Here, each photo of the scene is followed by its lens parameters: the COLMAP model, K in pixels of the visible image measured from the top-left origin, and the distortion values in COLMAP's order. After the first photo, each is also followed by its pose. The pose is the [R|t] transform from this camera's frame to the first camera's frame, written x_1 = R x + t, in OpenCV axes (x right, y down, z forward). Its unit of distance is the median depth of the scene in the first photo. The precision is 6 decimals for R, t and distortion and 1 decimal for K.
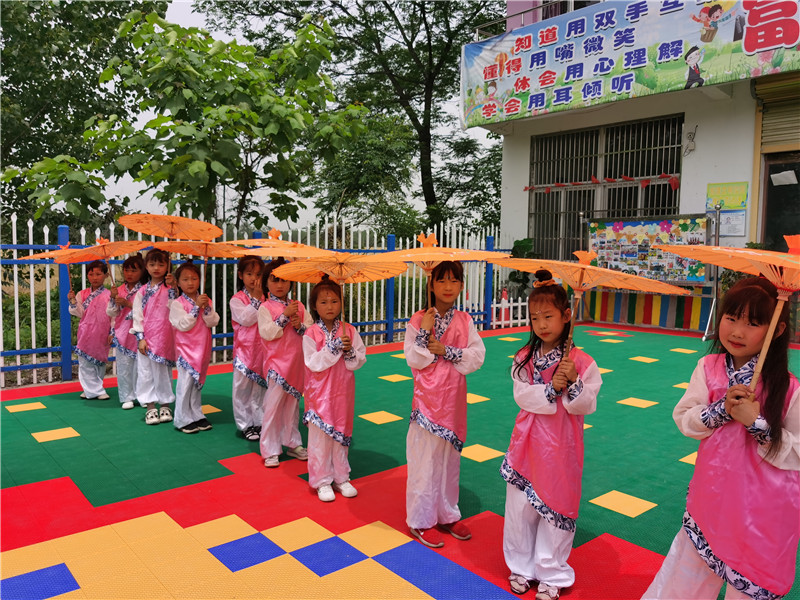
lens RADIAL K [[626.4, 0, 400.0], [0, 626.4, 300.0], [0, 0, 1]] dist [0.073171, -0.094624]
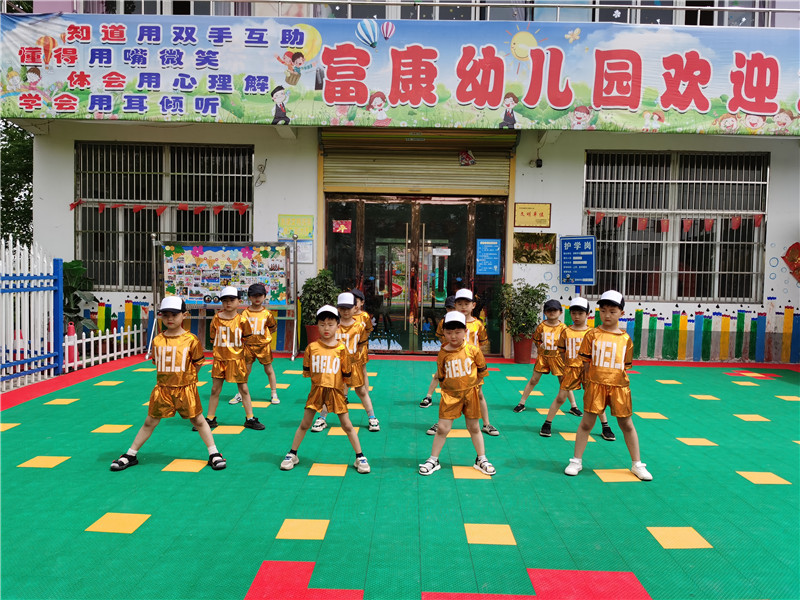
lens RADIAL K [[626.4, 0, 400.0], [0, 626.4, 300.0], [0, 0, 1]] dist [0.073171, -0.094624]
pose [[0.671576, -0.033247, 0.740190, -0.170333], [0.053058, 0.998586, -0.003287, -0.022796], [-0.739034, 0.041480, 0.672390, 0.132105]]
